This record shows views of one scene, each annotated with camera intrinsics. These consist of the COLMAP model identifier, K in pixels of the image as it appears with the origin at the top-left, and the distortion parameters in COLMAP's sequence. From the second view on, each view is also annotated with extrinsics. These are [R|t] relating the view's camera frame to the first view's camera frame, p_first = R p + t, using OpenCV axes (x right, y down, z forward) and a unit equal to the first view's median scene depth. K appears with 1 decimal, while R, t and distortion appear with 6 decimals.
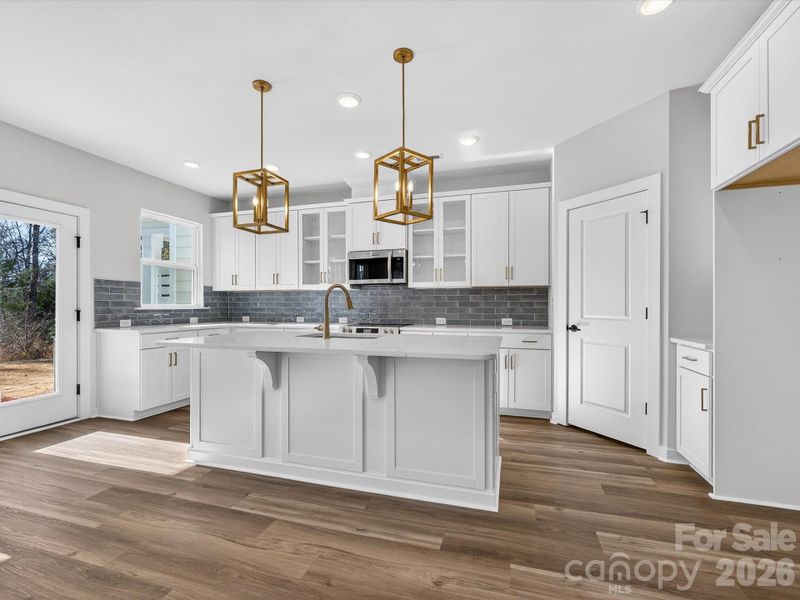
lens RADIAL K [[360.5, 0, 404.5], [0, 360.5, 306.1], [0, 0, 1]] dist [0.001418, -0.000717]
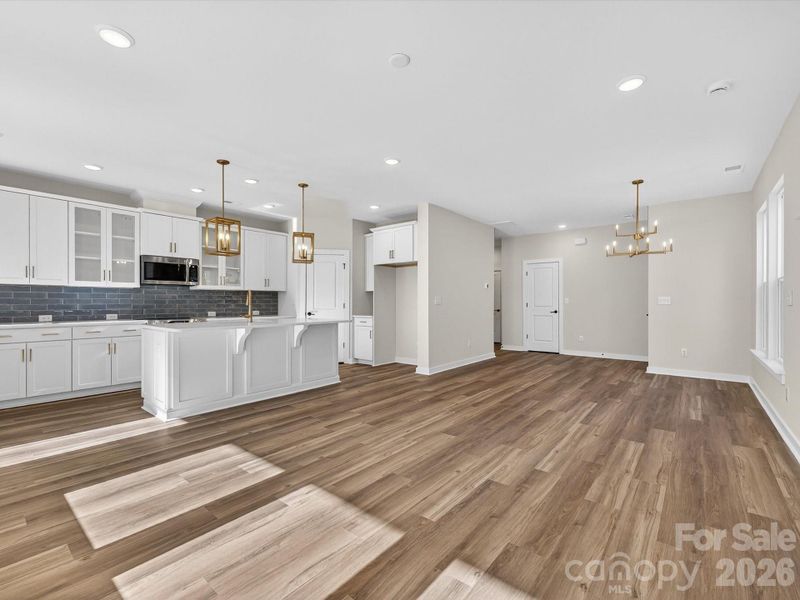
lens RADIAL K [[360.5, 0, 402.5], [0, 360.5, 302.8], [0, 0, 1]] dist [0.001418, -0.000717]
pose [[0.379598, -0.001645, 0.925150, -1.060925], [-0.001028, 0.999997, 0.002199, -0.004633], [-0.925151, -0.001786, 0.379595, -0.214229]]
